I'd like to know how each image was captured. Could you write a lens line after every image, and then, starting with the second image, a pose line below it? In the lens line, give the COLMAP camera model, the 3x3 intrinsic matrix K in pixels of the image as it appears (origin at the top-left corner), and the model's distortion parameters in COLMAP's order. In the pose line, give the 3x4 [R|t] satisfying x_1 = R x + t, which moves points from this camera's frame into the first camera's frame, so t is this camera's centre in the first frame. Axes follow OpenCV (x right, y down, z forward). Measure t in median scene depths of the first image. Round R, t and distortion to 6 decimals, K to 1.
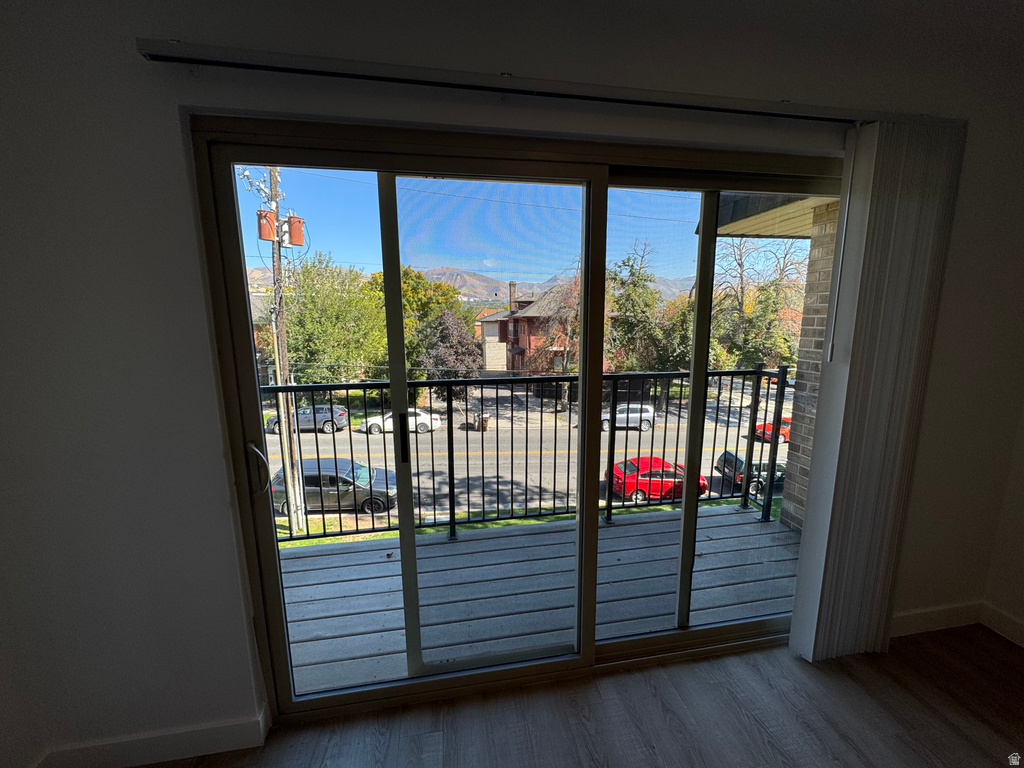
lens RADIAL K [[407.8, 0, 509.8], [0, 407.8, 385.9], [0, 0, 1]] dist [-0.004718, 0.000580]
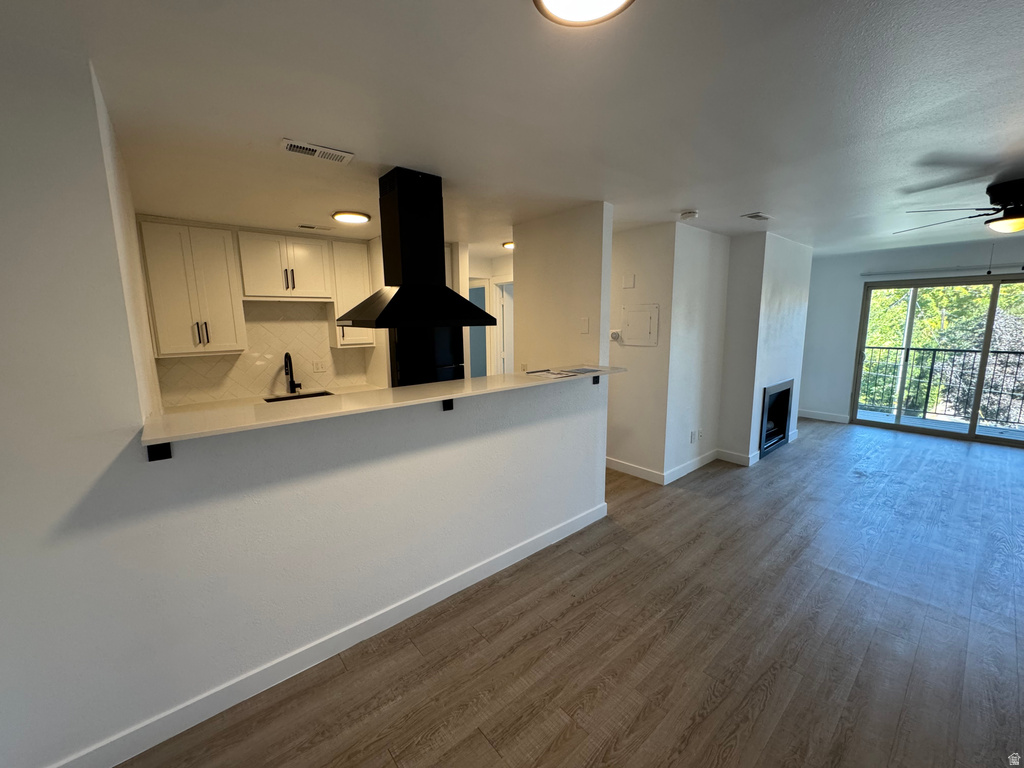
lens RADIAL K [[407.8, 0, 513.0], [0, 407.8, 381.5], [0, 0, 1]] dist [-0.004718, 0.000580]
pose [[0.509930, 0.127689, -0.850686, 0.055108], [-0.136992, 0.988355, 0.066236, 0.031497], [0.849238, 0.082761, 0.521485, -0.198823]]
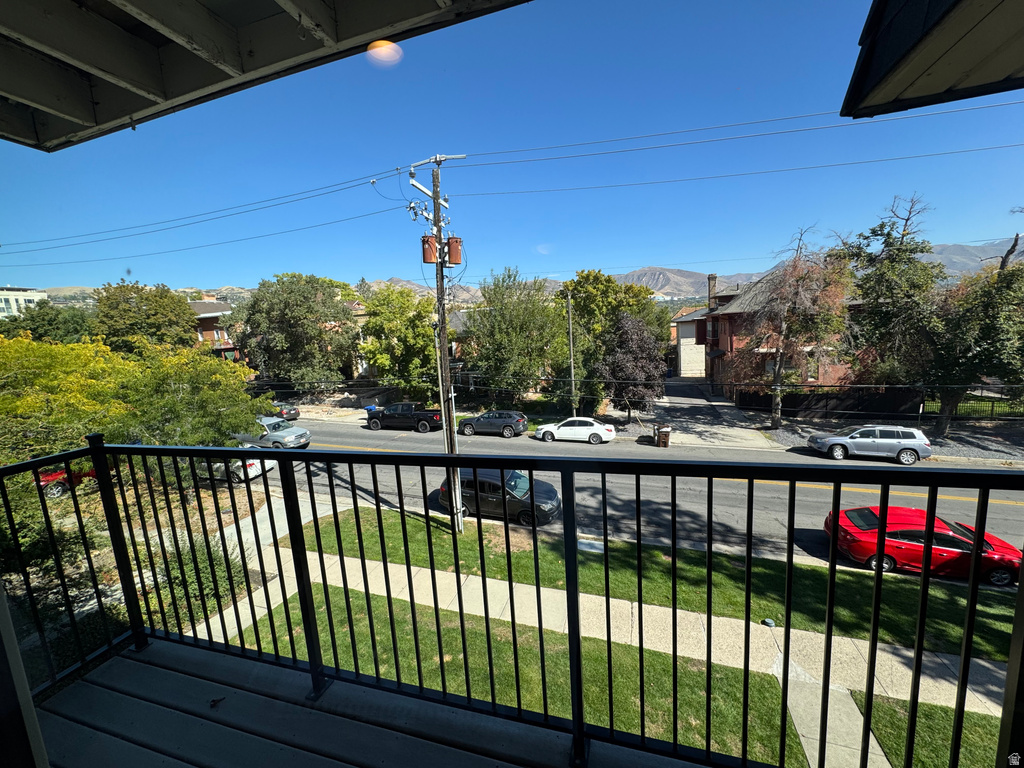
lens RADIAL K [[407.8, 0, 506.9], [0, 407.8, 386.0], [0, 0, 1]] dist [-0.004718, 0.000580]
pose [[0.887118, 0.010819, -0.461416, 0.033612], [-0.015347, 0.999864, -0.006061, -0.008789], [0.461288, 0.012459, 0.887163, 0.046758]]
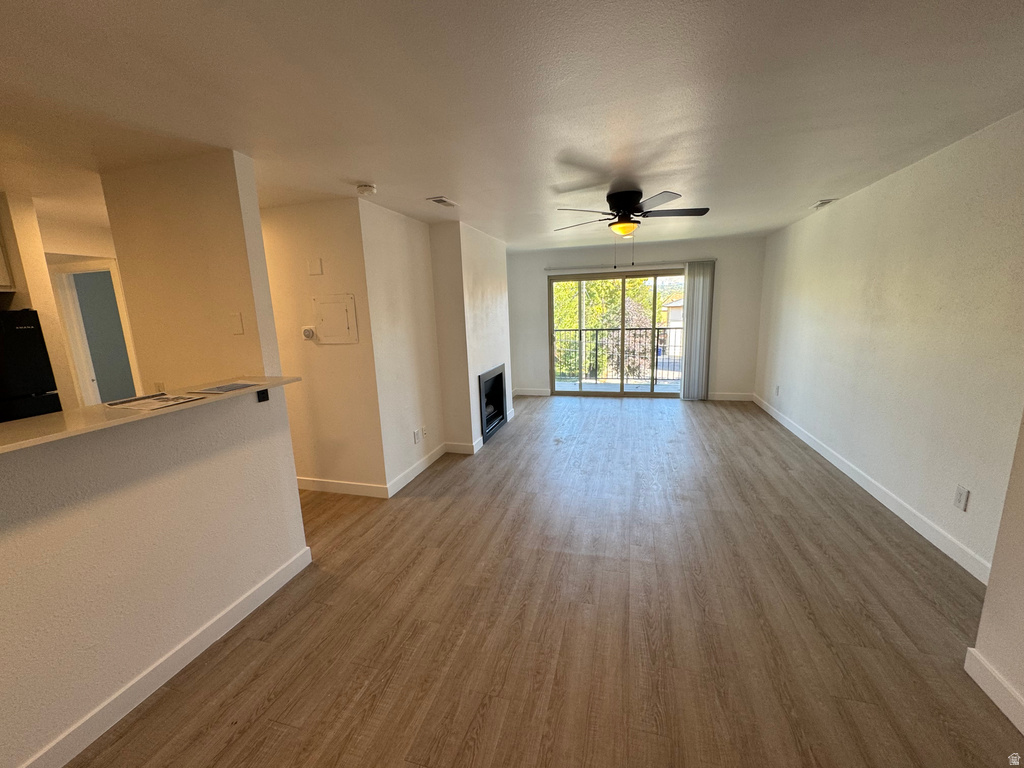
lens RADIAL K [[407.8, 0, 516.1], [0, 407.8, 380.5], [0, 0, 1]] dist [-0.004718, 0.000580]
pose [[0.906176, 0.049451, -0.419999, 0.053056], [-0.041538, 0.998745, 0.027972, 0.027924], [0.420856, -0.007902, 0.907093, -0.175994]]
